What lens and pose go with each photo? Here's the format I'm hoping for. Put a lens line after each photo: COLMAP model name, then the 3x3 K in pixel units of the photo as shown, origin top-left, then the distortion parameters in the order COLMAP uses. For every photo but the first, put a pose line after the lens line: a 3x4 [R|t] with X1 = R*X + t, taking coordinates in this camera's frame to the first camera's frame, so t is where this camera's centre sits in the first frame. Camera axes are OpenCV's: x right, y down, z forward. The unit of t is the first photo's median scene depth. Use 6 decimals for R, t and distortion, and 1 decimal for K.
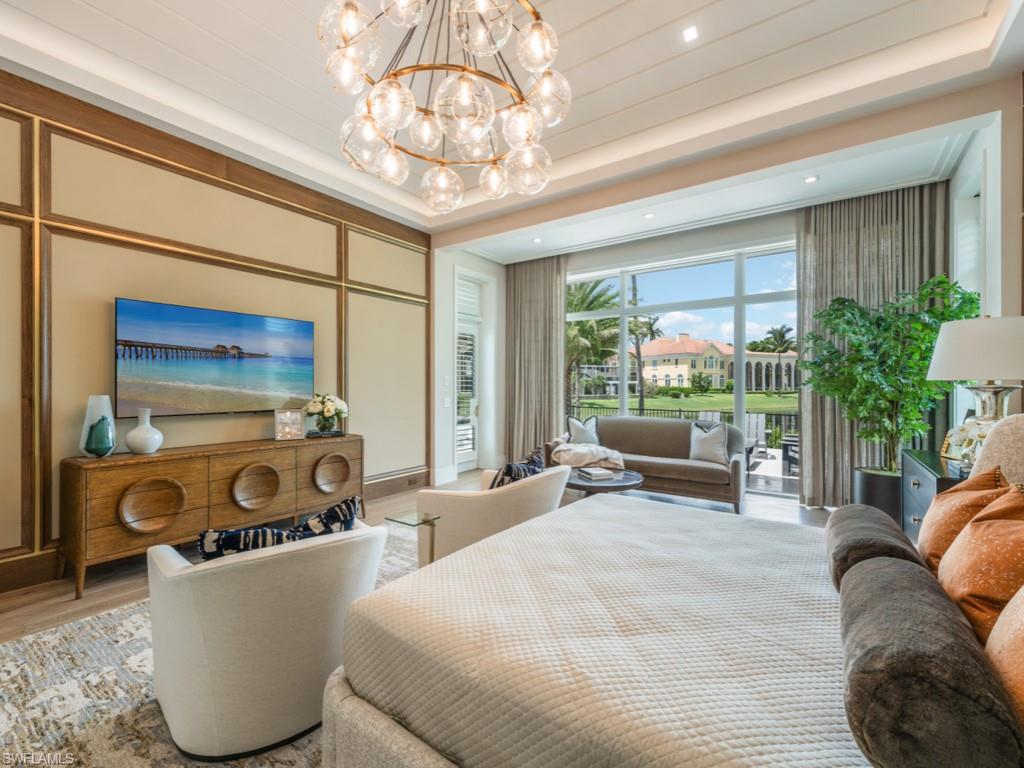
lens RADIAL K [[452.3, 0, 512.0], [0, 452.3, 384.0], [0, 0, 1]] dist [0.003988, -0.000340]
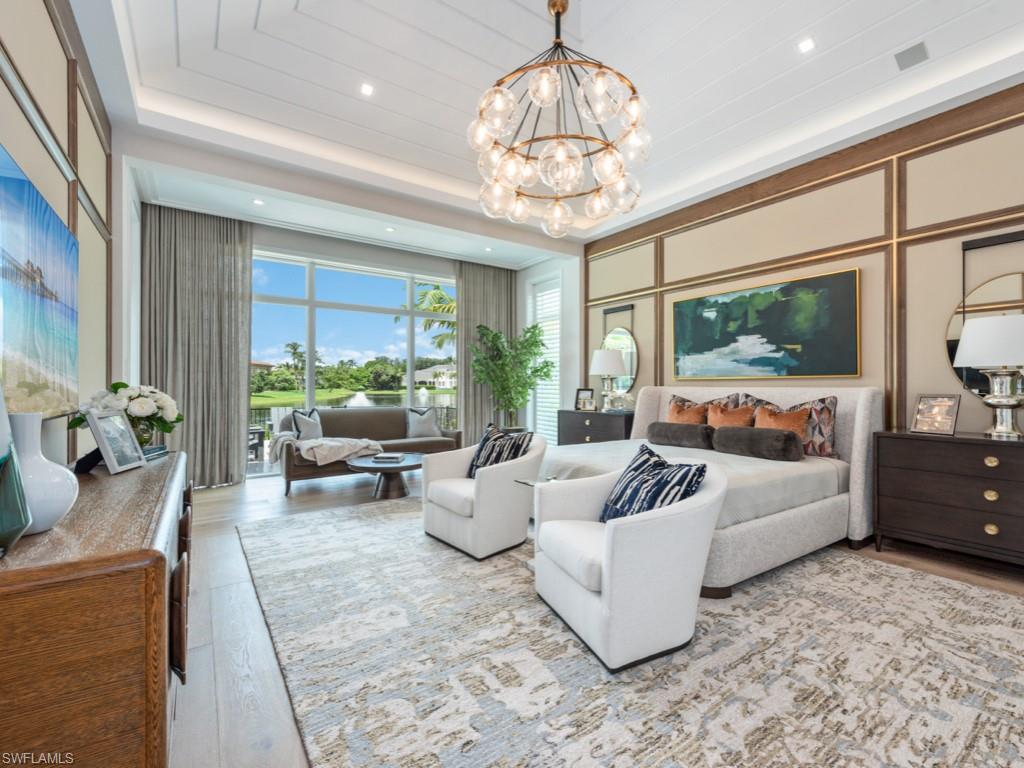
lens RADIAL K [[452.3, 0, 512.0], [0, 452.3, 384.0], [0, 0, 1]] dist [0.003988, -0.000340]
pose [[0.334058, 0.005333, 0.942538, -0.693400], [-0.002825, 0.999985, -0.004656, 0.023632], [-0.942548, -0.001107, 0.334068, 0.339803]]
